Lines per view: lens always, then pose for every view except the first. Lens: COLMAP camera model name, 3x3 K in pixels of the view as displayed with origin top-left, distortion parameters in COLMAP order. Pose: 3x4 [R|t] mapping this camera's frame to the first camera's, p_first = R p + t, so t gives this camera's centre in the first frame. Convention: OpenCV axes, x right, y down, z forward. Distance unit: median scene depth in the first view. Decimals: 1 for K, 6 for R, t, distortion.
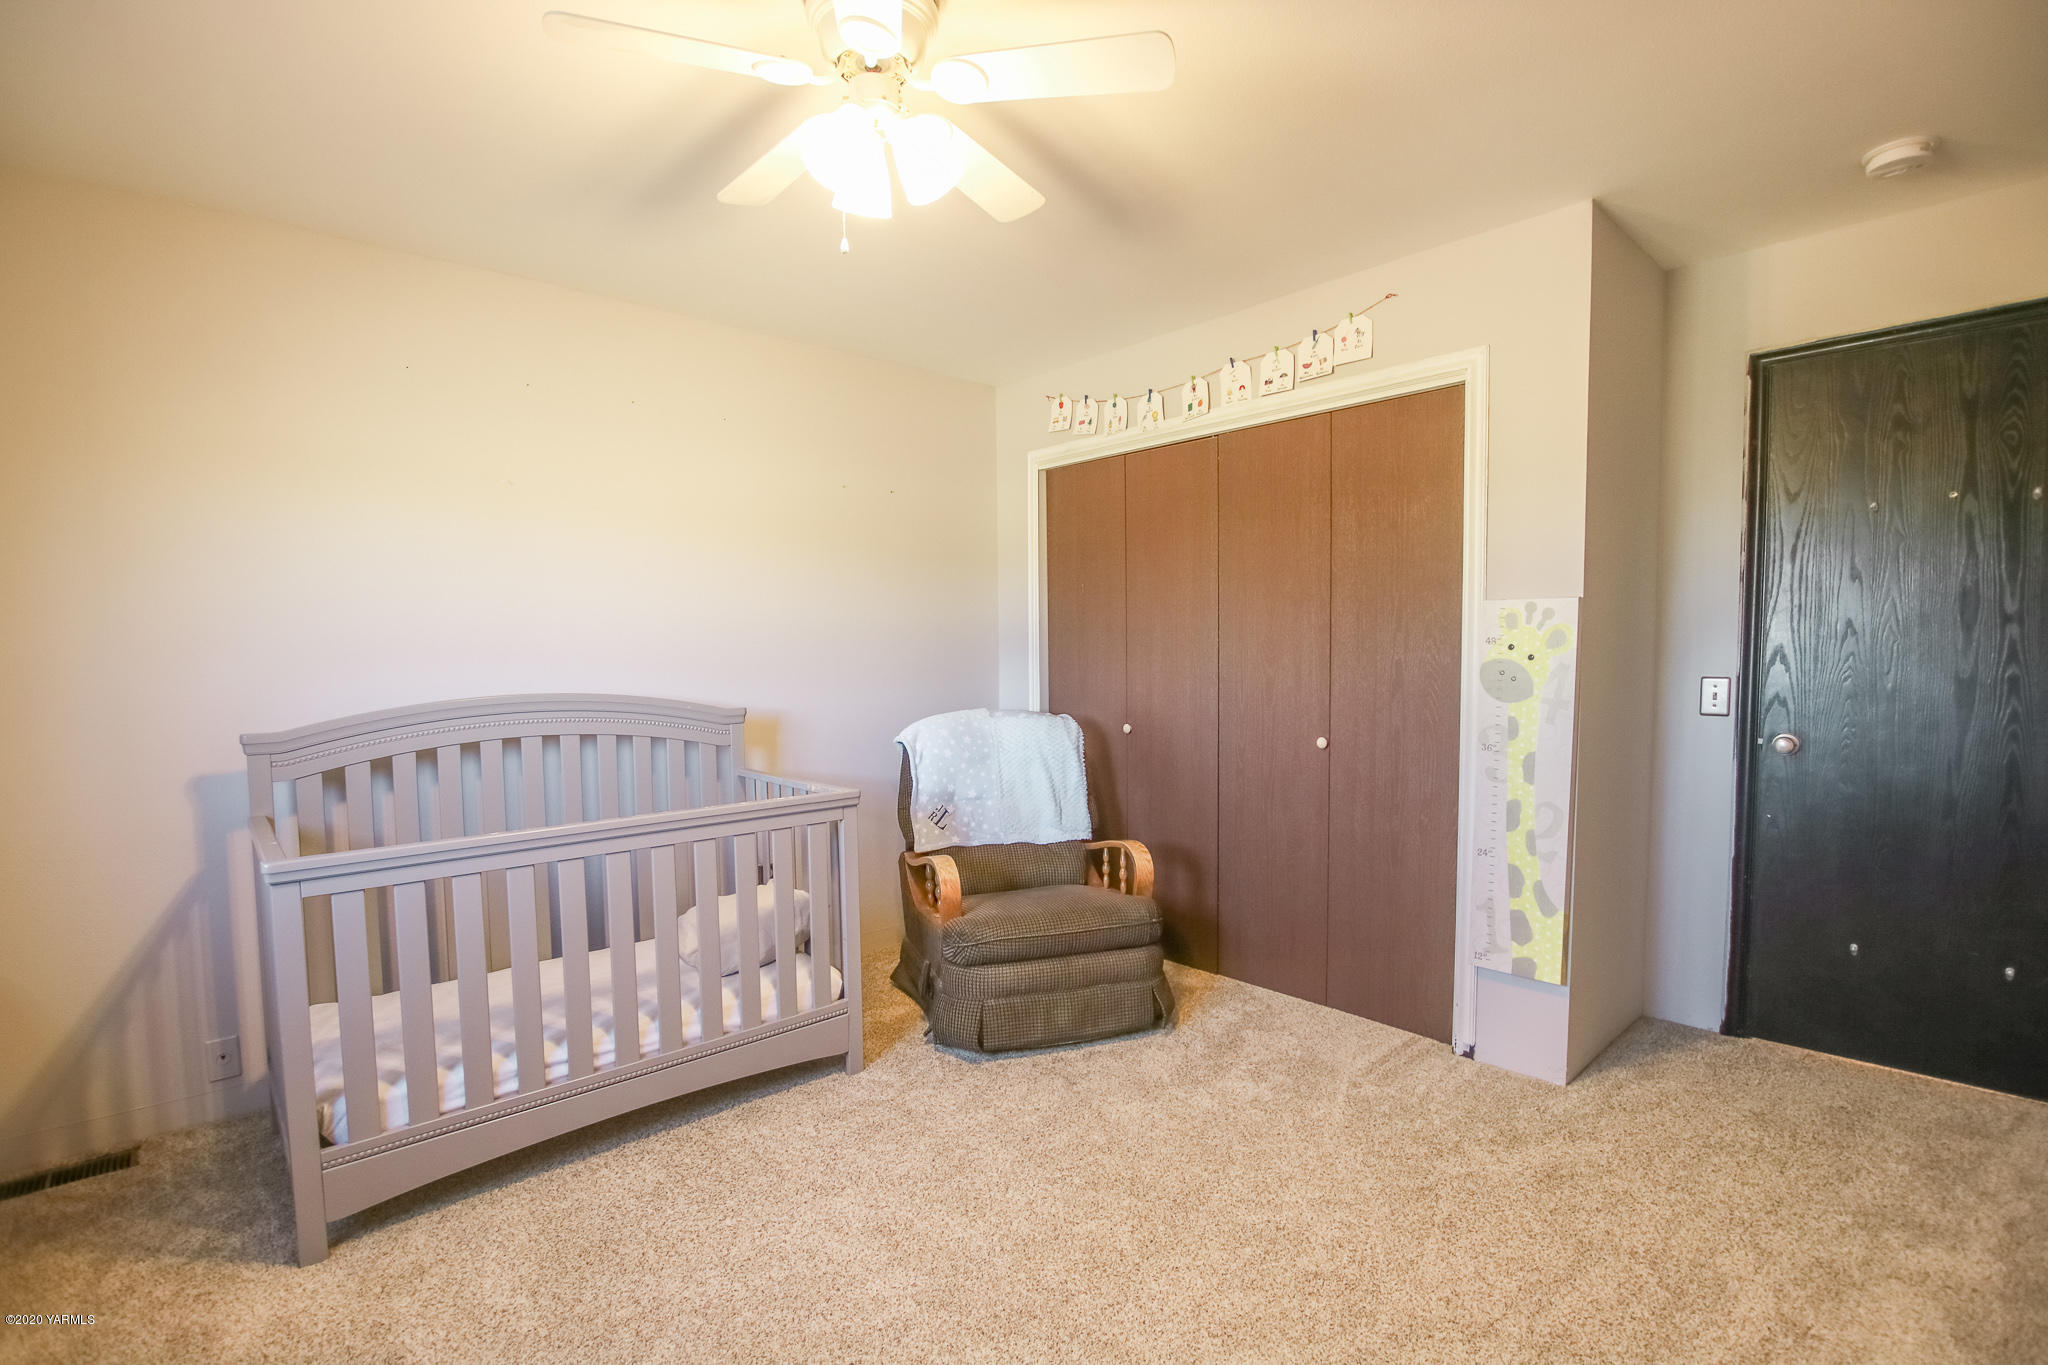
lens RADIAL K [[968.8, 0, 1028.1], [0, 968.8, 704.0], [0, 0, 1]] dist [-0.022830, 0.001019]
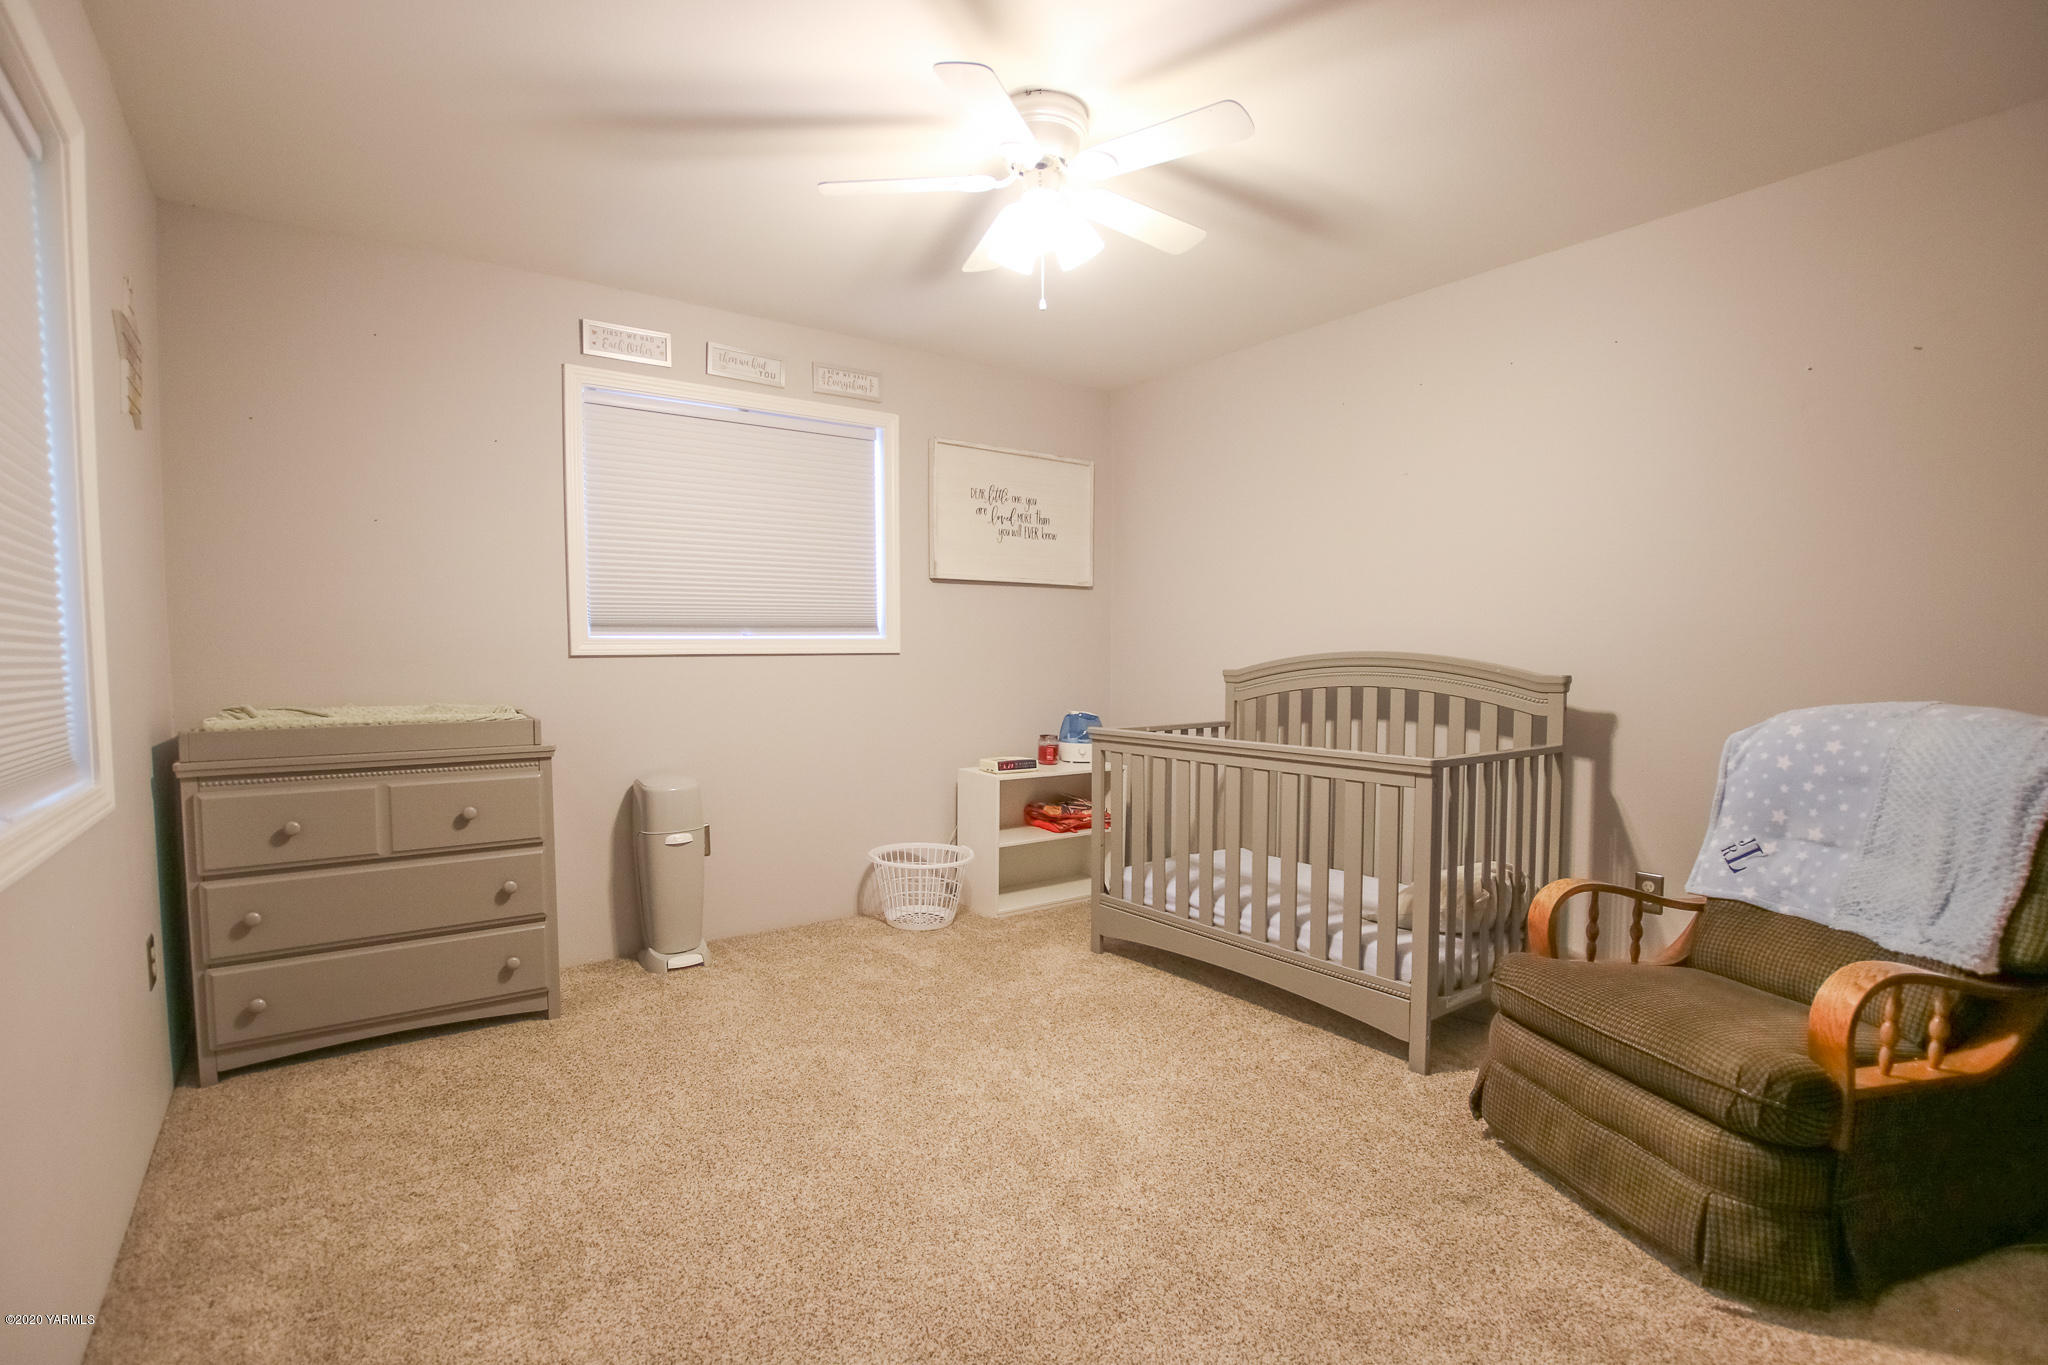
lens RADIAL K [[968.8, 0, 1028.1], [0, 968.8, 704.0], [0, 0, 1]] dist [-0.022830, 0.001019]
pose [[-0.098531, 0.056657, -0.993520, 0.723912], [-0.063541, 0.995982, 0.063099, 0.005661], [0.993103, 0.069346, -0.094535, 0.693224]]
